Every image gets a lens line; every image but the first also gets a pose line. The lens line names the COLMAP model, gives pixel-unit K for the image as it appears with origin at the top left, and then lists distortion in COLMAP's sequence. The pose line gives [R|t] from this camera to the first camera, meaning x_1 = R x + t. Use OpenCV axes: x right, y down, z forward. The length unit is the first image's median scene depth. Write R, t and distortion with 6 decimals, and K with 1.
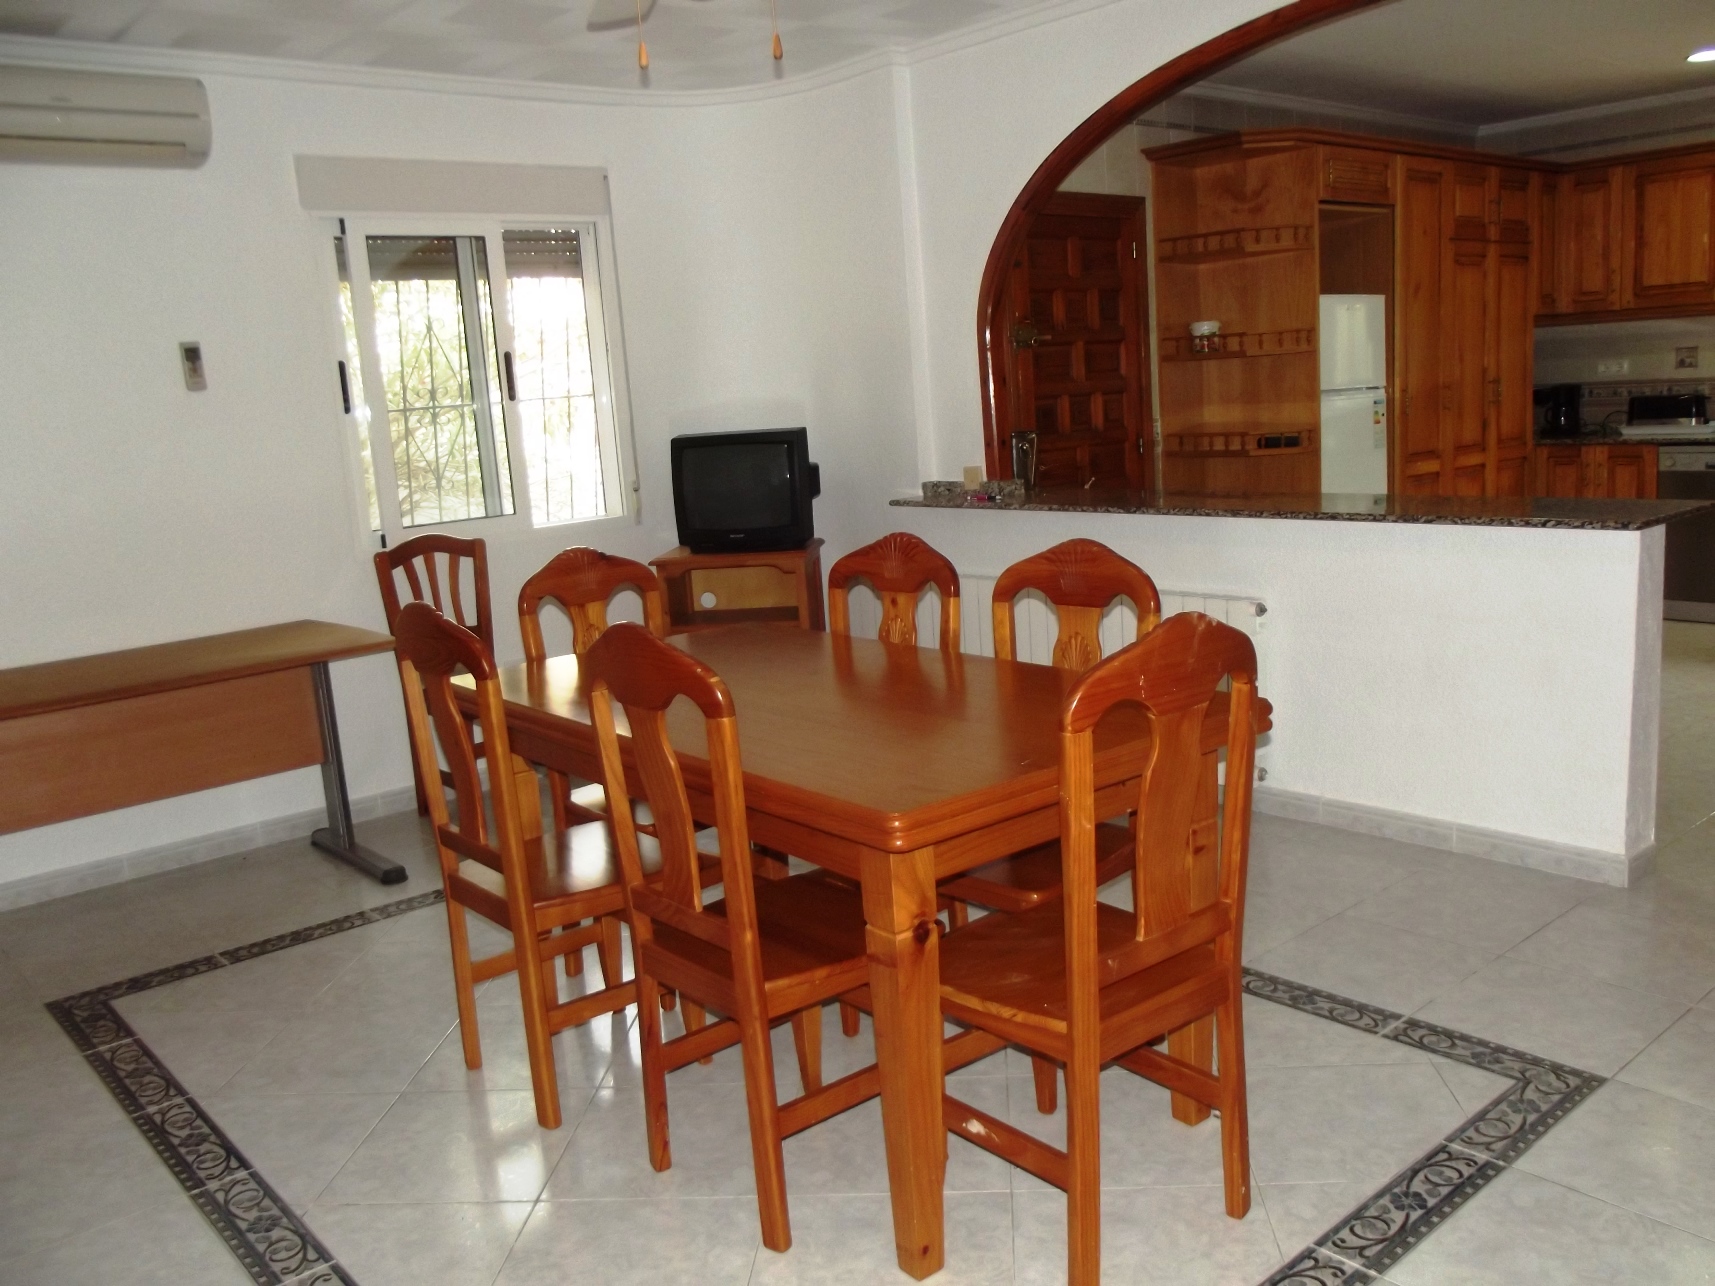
lens RADIAL K [[1419.4, 0, 907.0], [0, 1419.4, 644.8], [0, 0, 1]] dist [-0.037646, 0.007075]
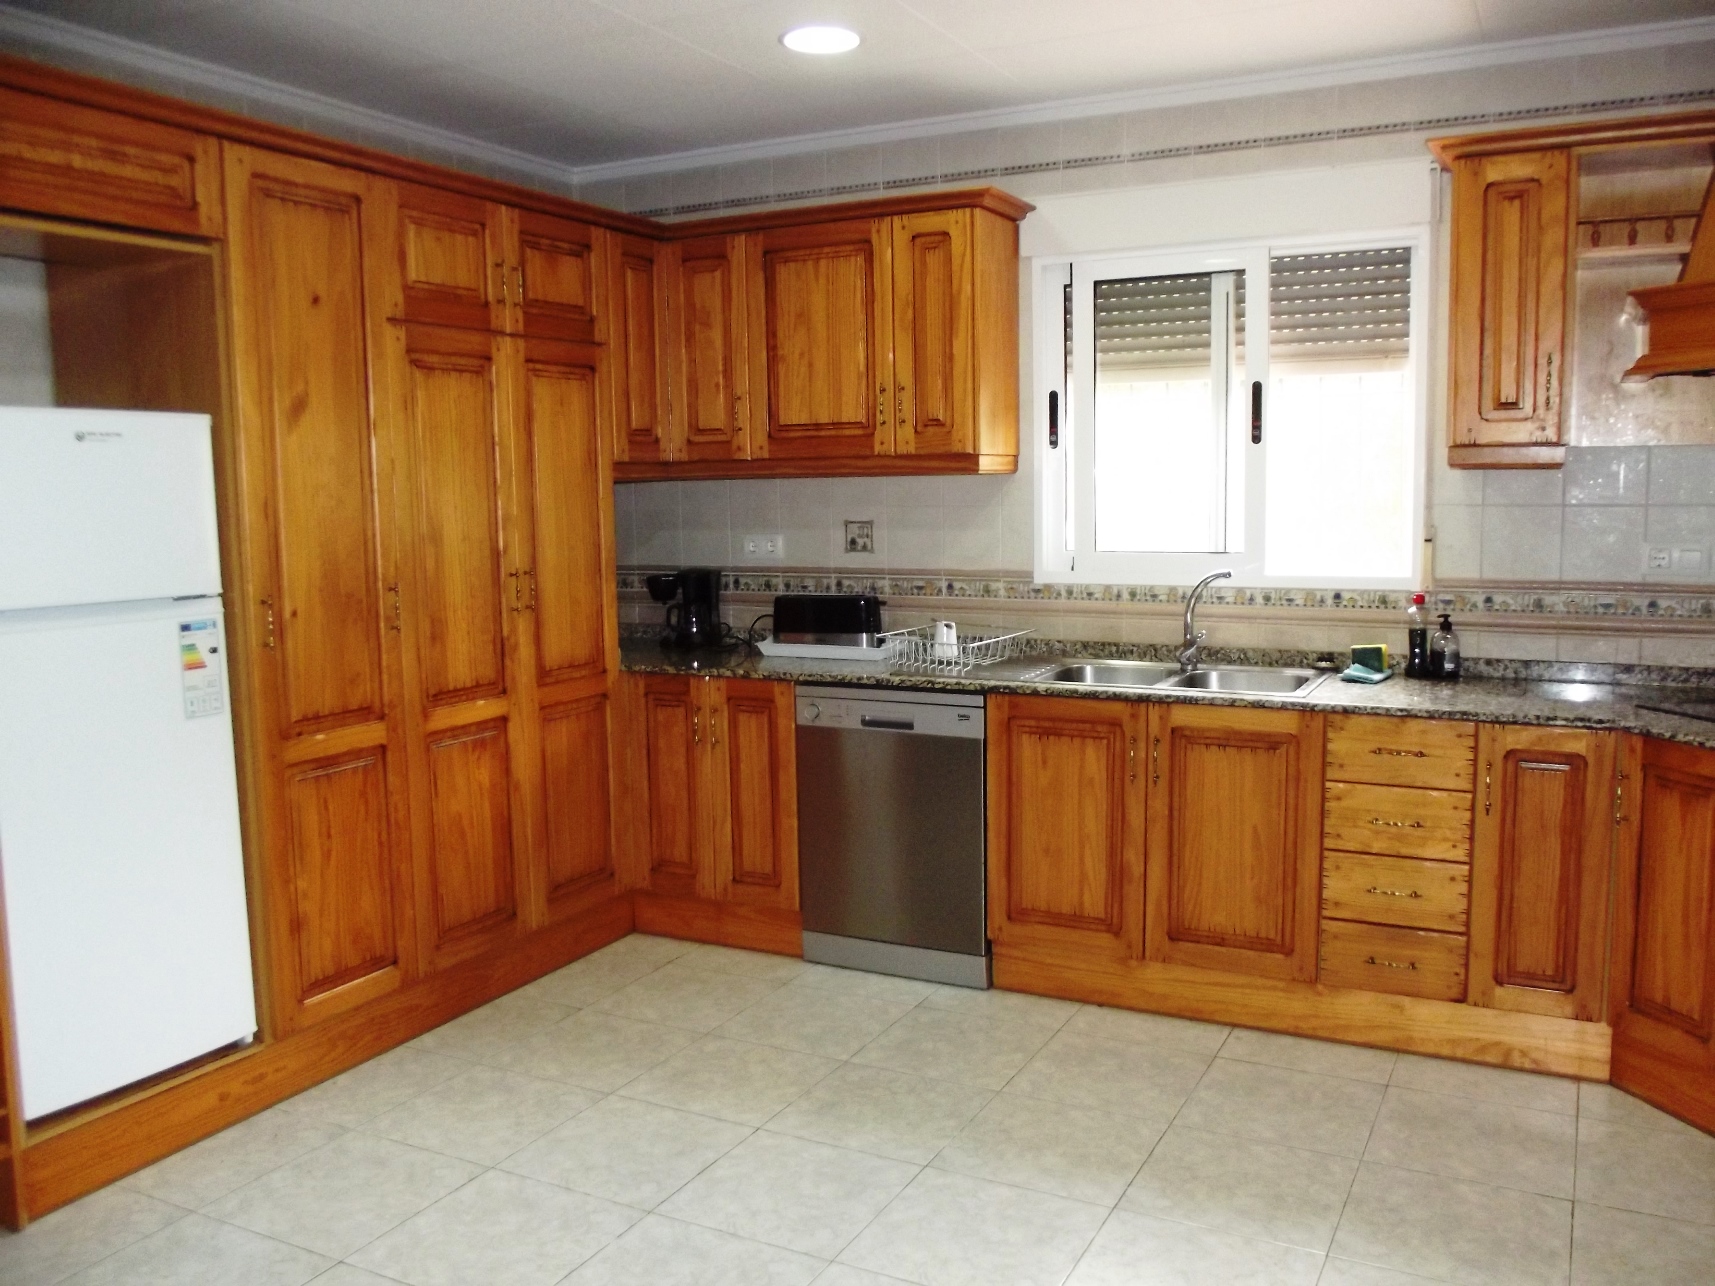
lens RADIAL K [[1423.0, 0, 879.8], [0, 1423.0, 639.4], [0, 0, 1]] dist [-0.052291, 0.045552]
pose [[0.931777, 0.006432, 0.362975, 0.347798], [0.023680, 0.996637, -0.078448, -0.112631], [-0.362259, 0.081691, 0.928491, 0.415253]]
